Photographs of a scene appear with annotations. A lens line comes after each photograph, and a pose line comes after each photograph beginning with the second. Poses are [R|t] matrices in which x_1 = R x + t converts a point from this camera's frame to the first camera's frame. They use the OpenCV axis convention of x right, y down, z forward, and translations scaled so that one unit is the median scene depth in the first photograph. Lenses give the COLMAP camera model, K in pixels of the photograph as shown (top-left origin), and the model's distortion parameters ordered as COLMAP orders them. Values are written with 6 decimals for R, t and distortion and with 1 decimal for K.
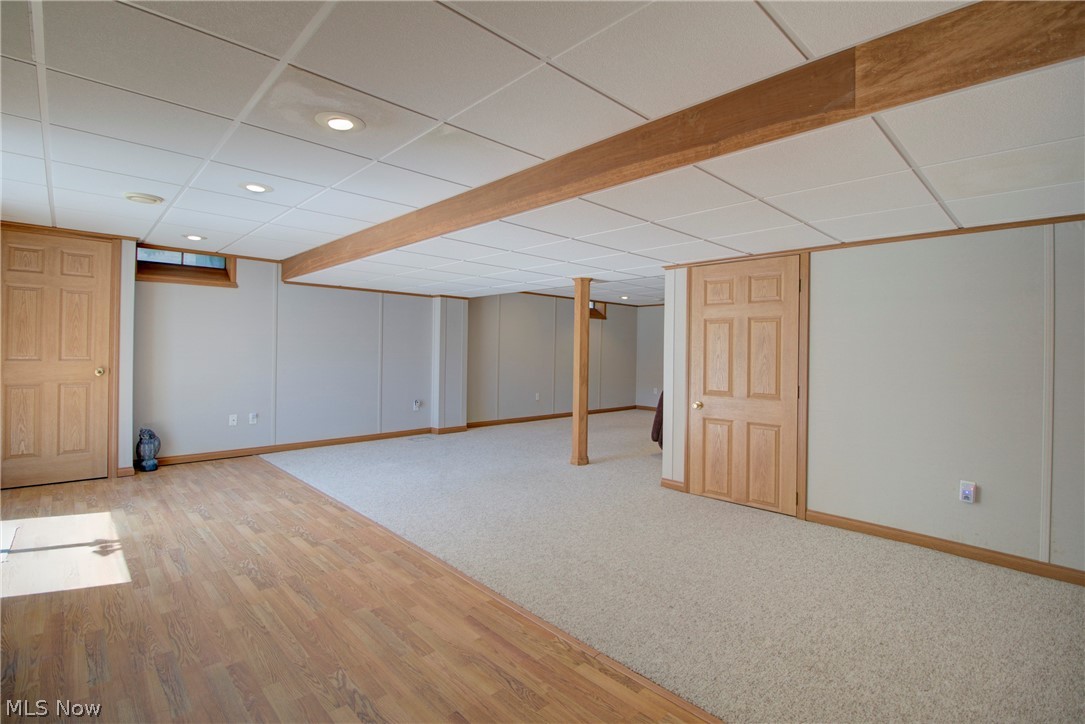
lens RADIAL K [[501.0, 0, 540.2], [0, 501.0, 352.3], [0, 0, 1]] dist [-0.005215, -0.011525]
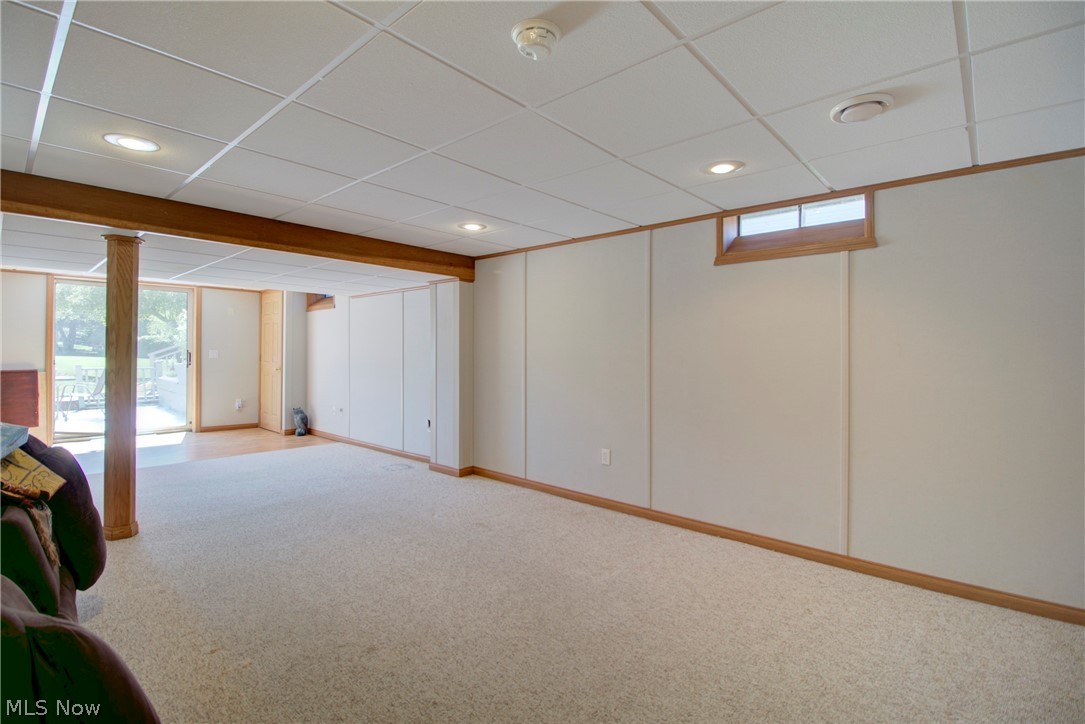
lens RADIAL K [[501.0, 0, 540.2], [0, 501.0, 352.3], [0, 0, 1]] dist [-0.005215, -0.011525]
pose [[0.079347, -0.014187, -0.996746, 1.211653], [-0.007863, 0.999859, -0.014857, -0.000787], [0.996816, 0.009016, 0.079224, 2.421917]]
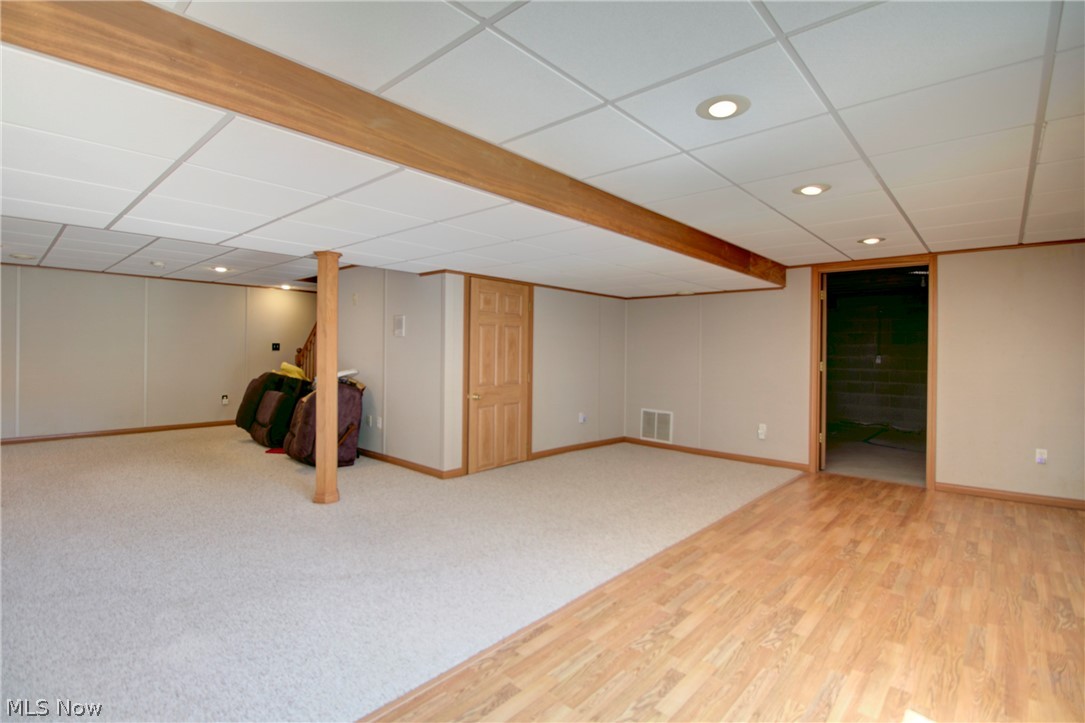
lens RADIAL K [[512.5, 0, 540.6], [0, 512.5, 348.7], [0, 0, 1]] dist [0.001461, -0.014353]
pose [[-0.070575, -0.011609, 0.997439, -1.156071], [-0.013642, 0.999850, 0.010672, -0.026435], [-0.997413, -0.012853, -0.070722, 1.217679]]
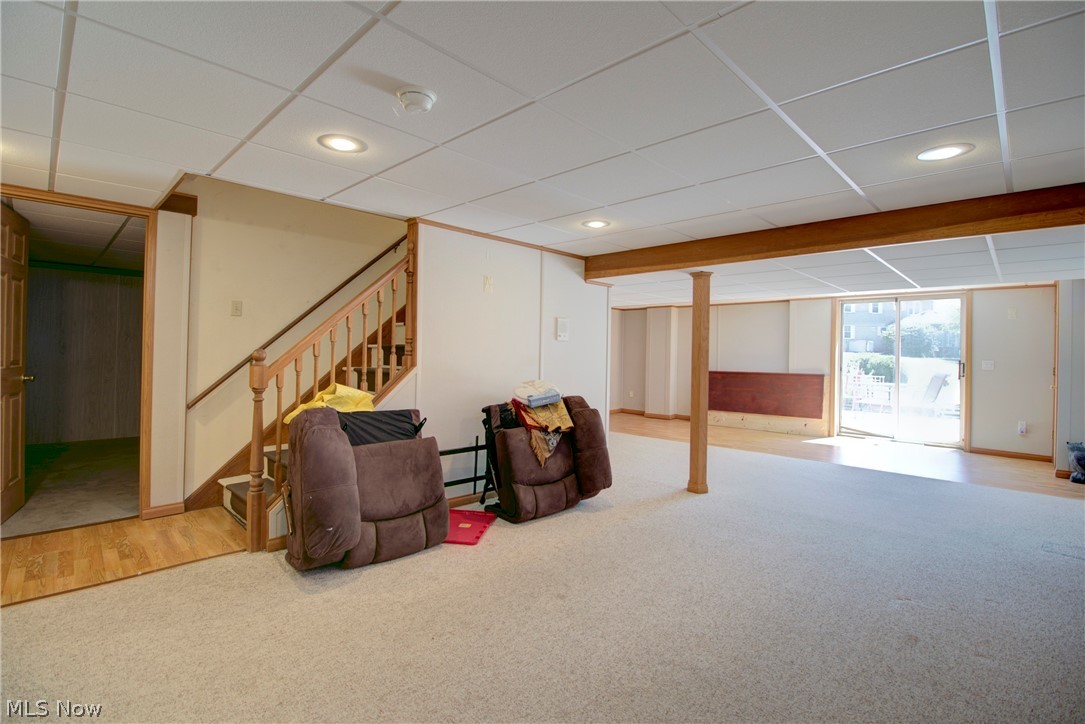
lens RADIAL K [[501.0, 0, 540.2], [0, 501.0, 352.3], [0, 0, 1]] dist [-0.005215, -0.011525]
pose [[-0.998877, -0.033726, -0.033277, 0.631276], [-0.033752, 0.999430, 0.000223, -0.007055], [0.033251, 0.001346, -0.999446, 3.029612]]
